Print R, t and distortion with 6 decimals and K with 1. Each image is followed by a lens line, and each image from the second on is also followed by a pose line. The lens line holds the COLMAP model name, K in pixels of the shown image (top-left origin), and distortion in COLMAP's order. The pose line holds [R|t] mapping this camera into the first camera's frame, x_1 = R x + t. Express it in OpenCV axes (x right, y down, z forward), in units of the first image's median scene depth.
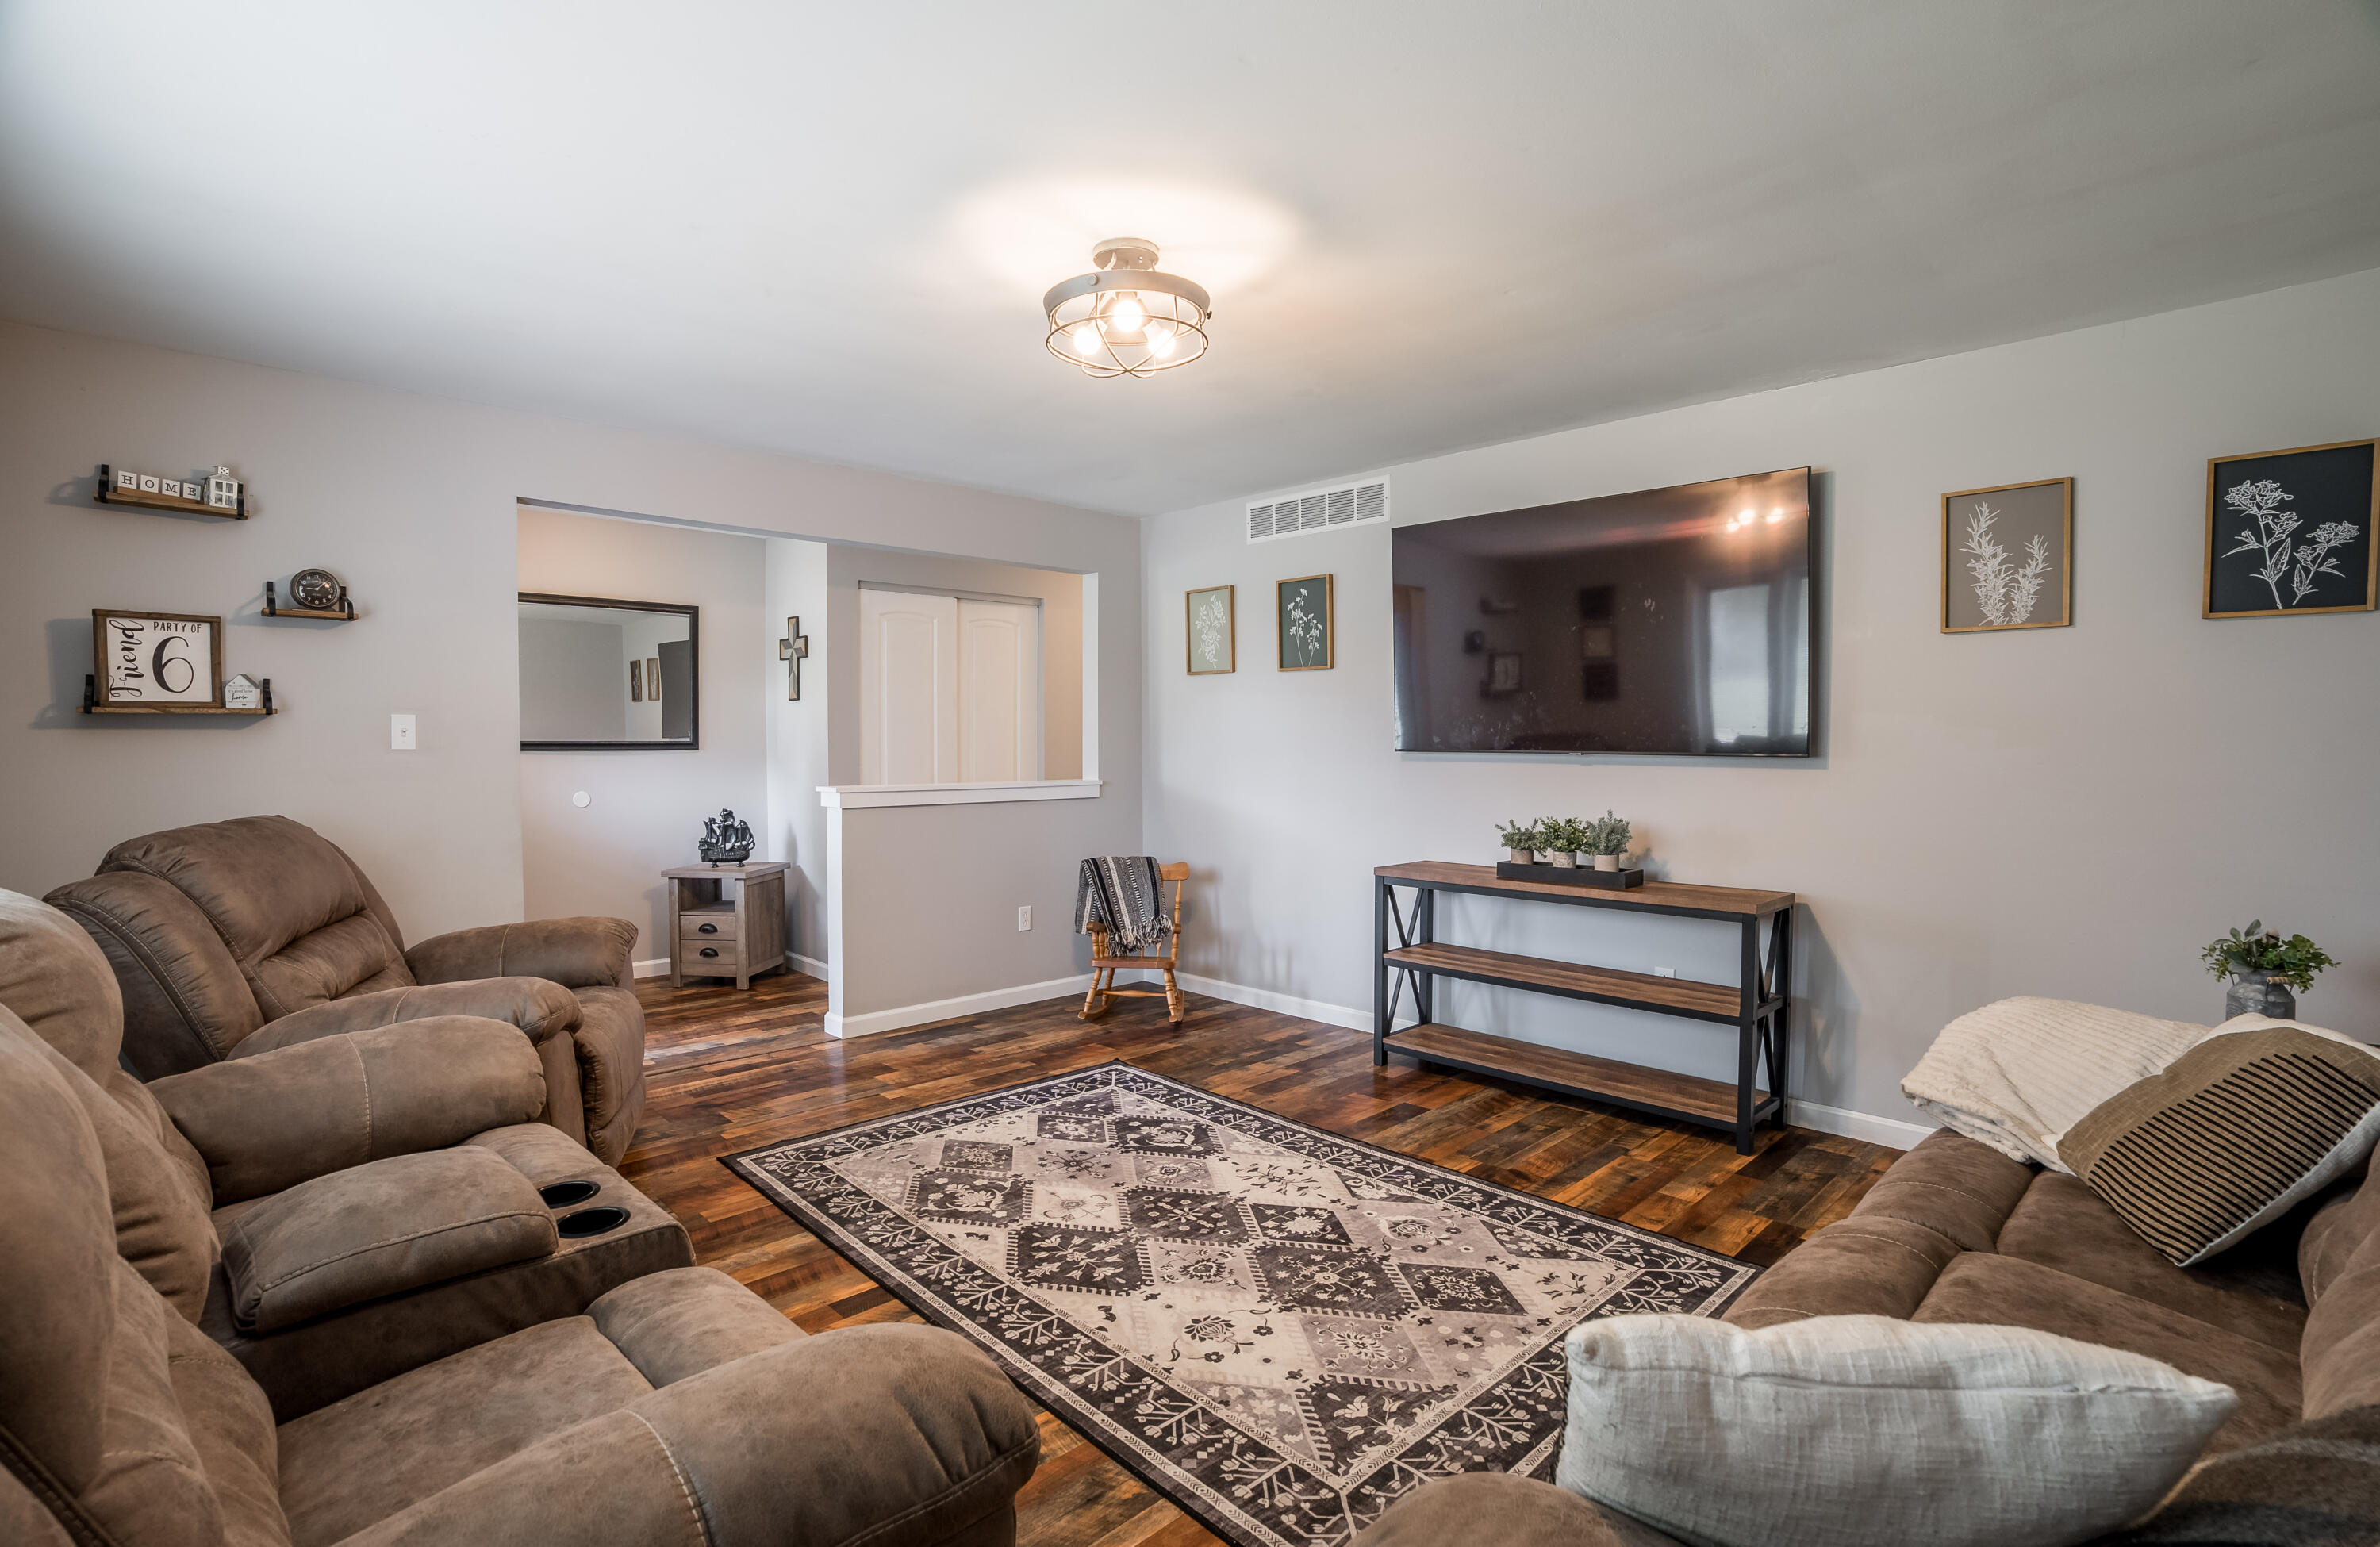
lens RADIAL K [[1147.3, 0, 1183.4], [0, 1147.3, 764.9], [0, 0, 1]] dist [-0.023562, 0.001121]
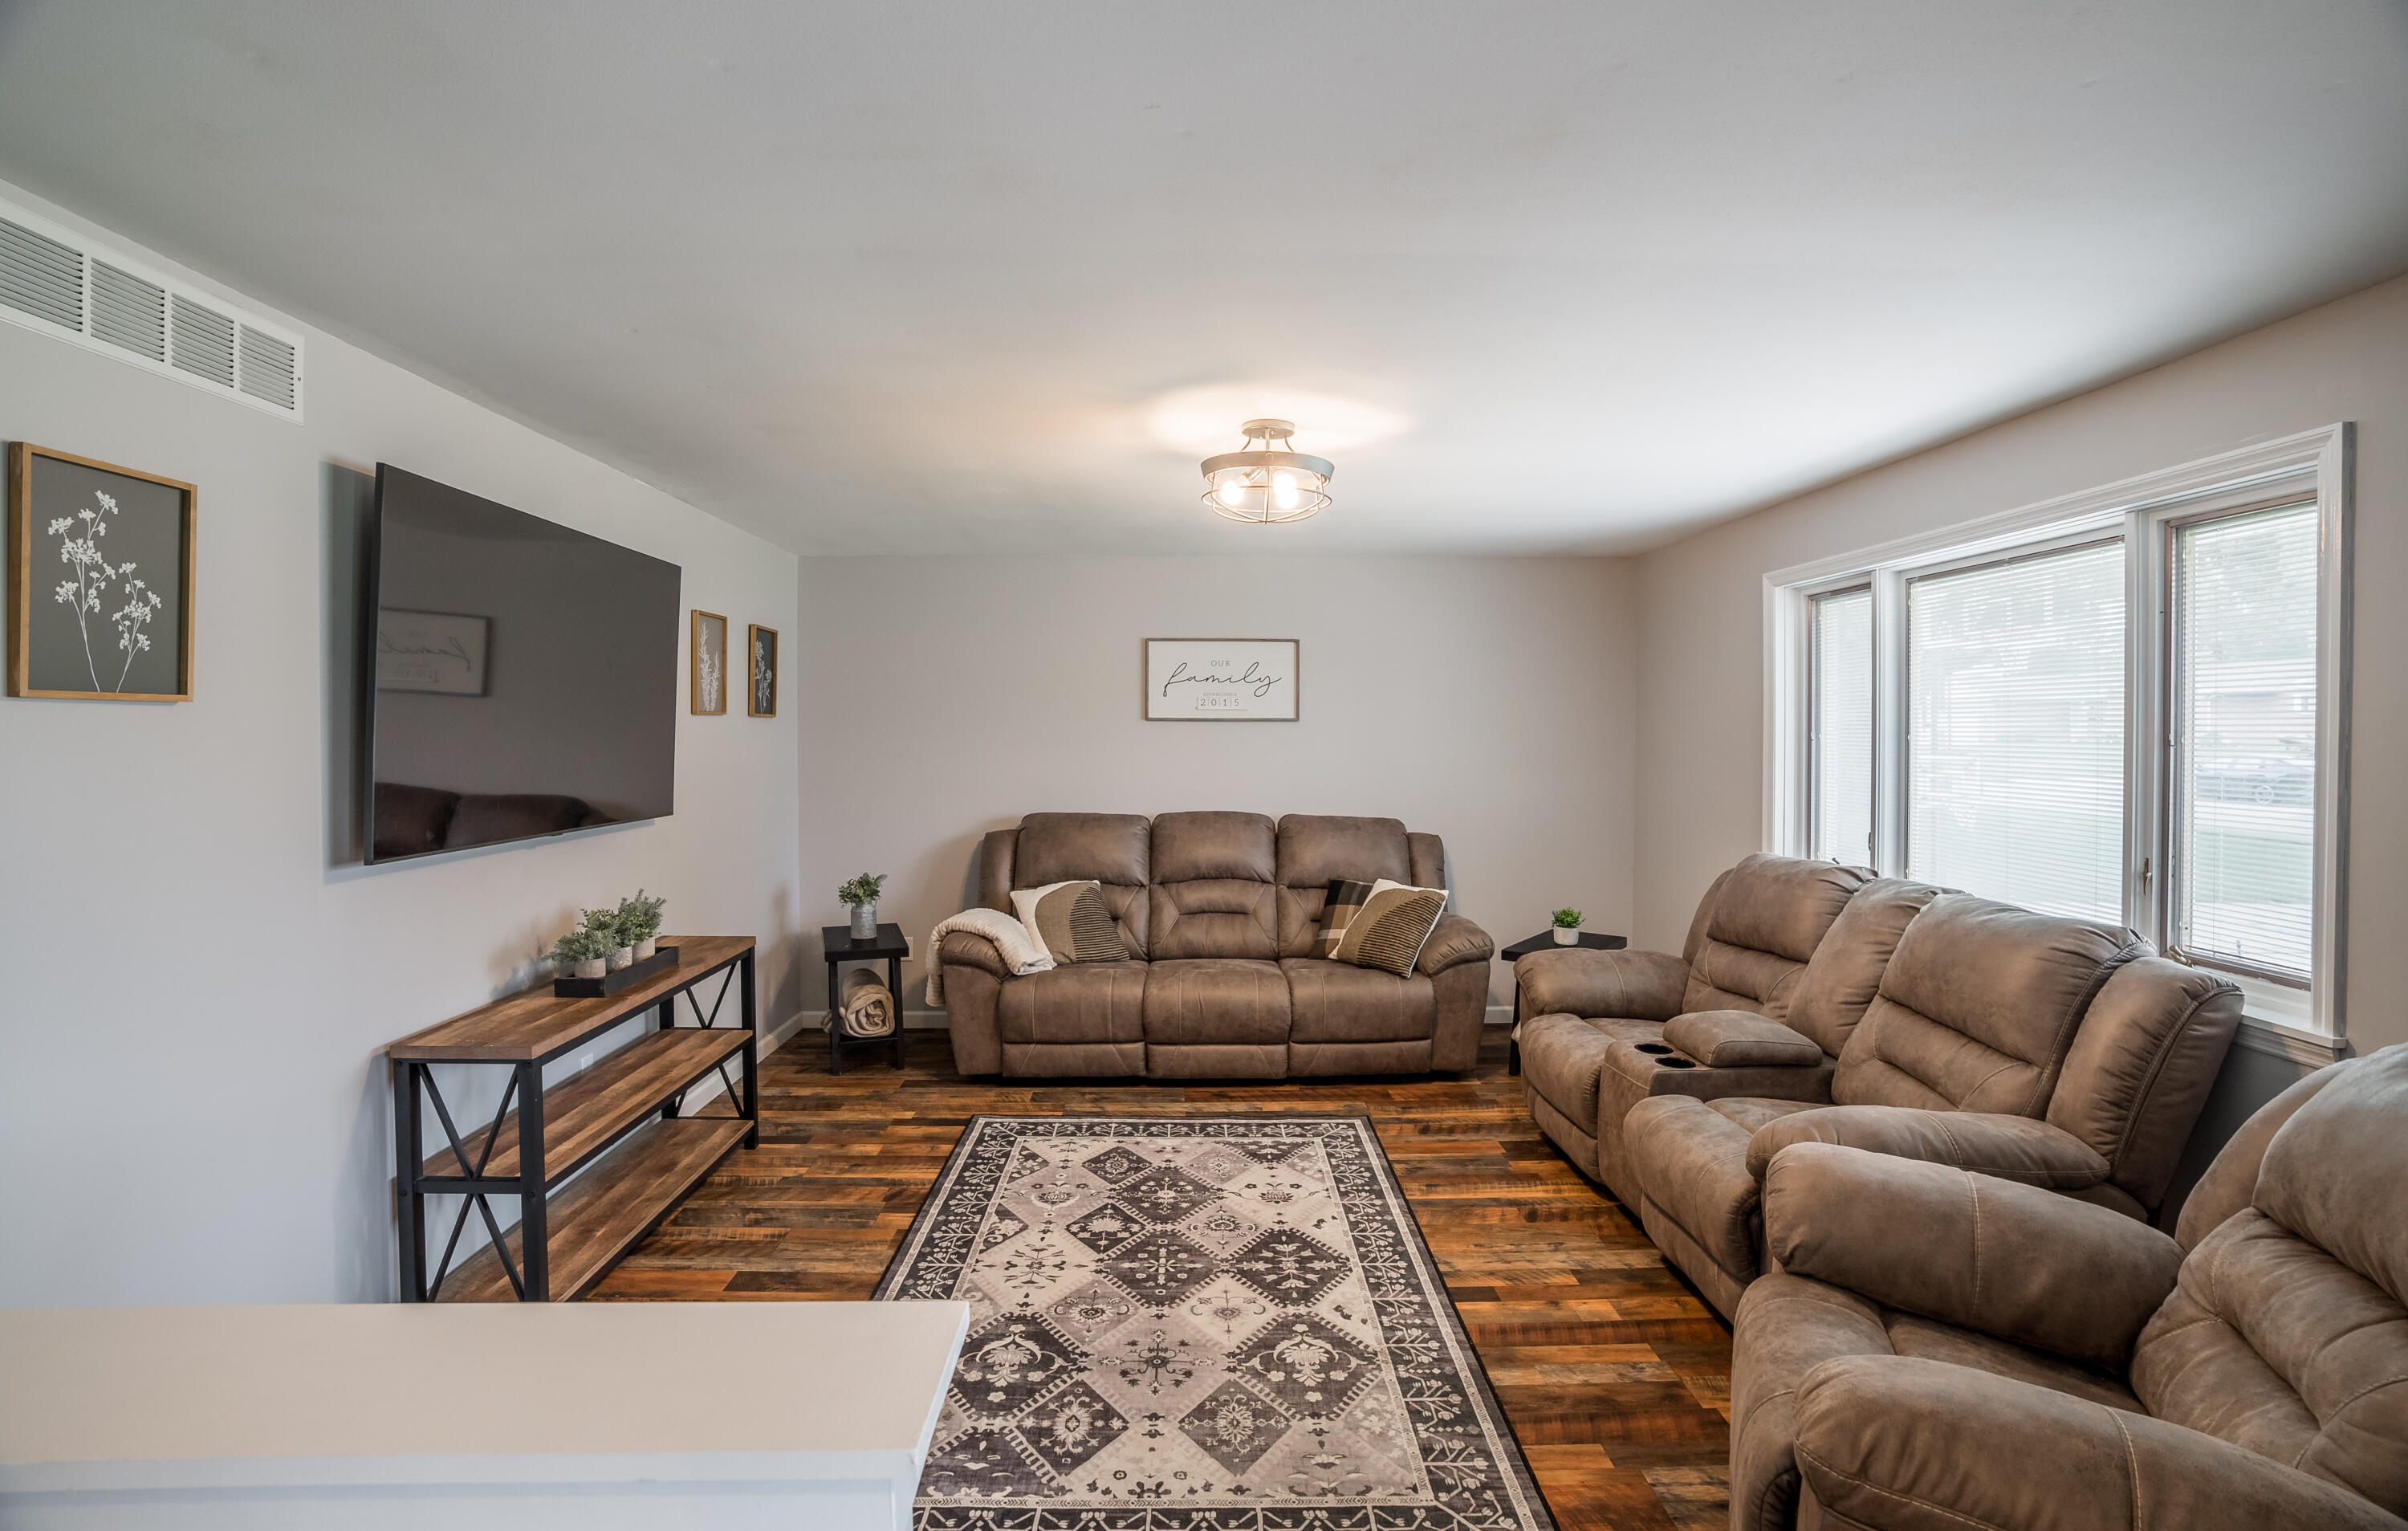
lens RADIAL K [[1073.6, 0, 1198.2], [0, 1073.6, 752.6], [0, 0, 1]] dist [-0.001064, -0.000004]
pose [[-0.735595, -0.010165, 0.677346, -0.733041], [0.012337, 0.999521, 0.028398, -0.122412], [-0.677309, 0.029245, -0.735117, 1.778478]]
